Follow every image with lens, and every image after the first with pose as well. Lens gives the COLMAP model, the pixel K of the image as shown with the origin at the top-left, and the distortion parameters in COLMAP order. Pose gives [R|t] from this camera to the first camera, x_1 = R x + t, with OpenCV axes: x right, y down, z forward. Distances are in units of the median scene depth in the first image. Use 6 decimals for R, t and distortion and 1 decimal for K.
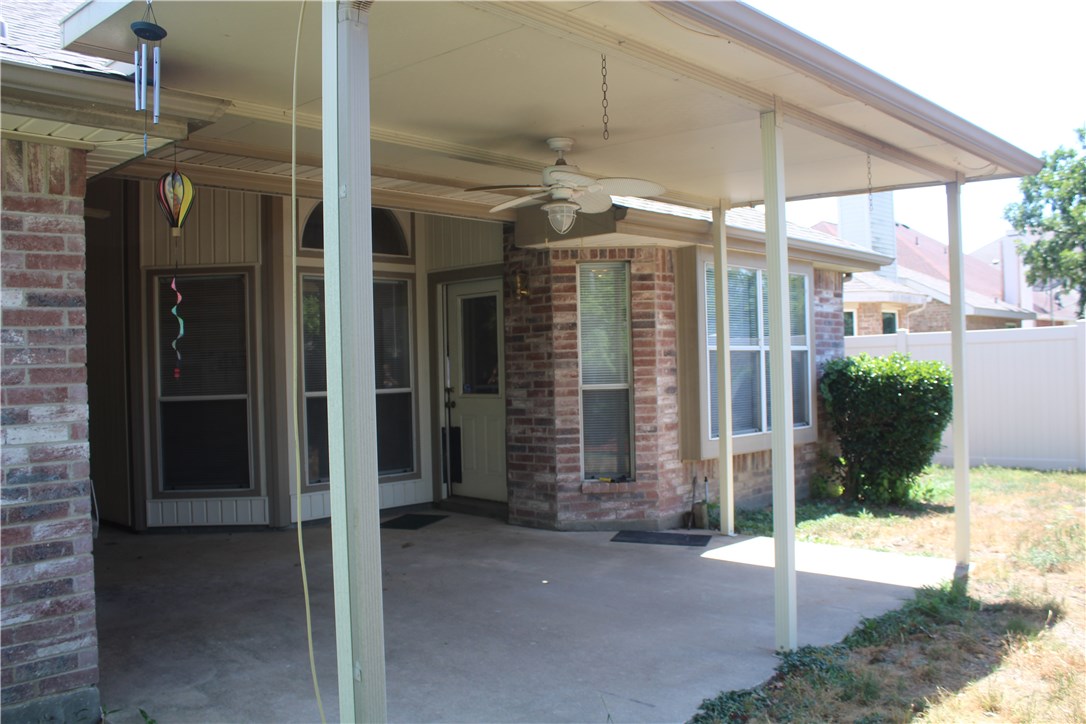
lens RADIAL K [[972.4, 0, 539.1], [0, 972.4, 367.2], [0, 0, 1]] dist [-0.155871, 0.149397]
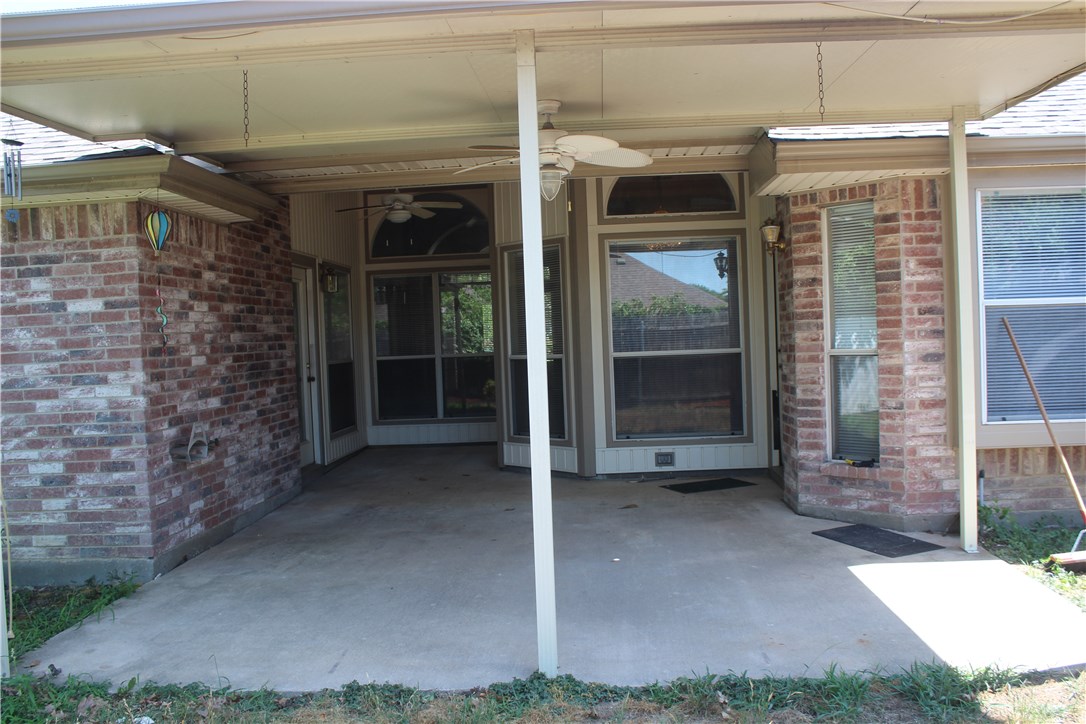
lens RADIAL K [[972.4, 0, 538.4], [0, 972.4, 370.5], [0, 0, 1]] dist [-0.155871, 0.149397]
pose [[0.633855, 0.029481, -0.772889, 0.546388], [0.022511, 0.998147, 0.056534, -0.017325], [0.773124, -0.053233, 0.632017, 0.268284]]
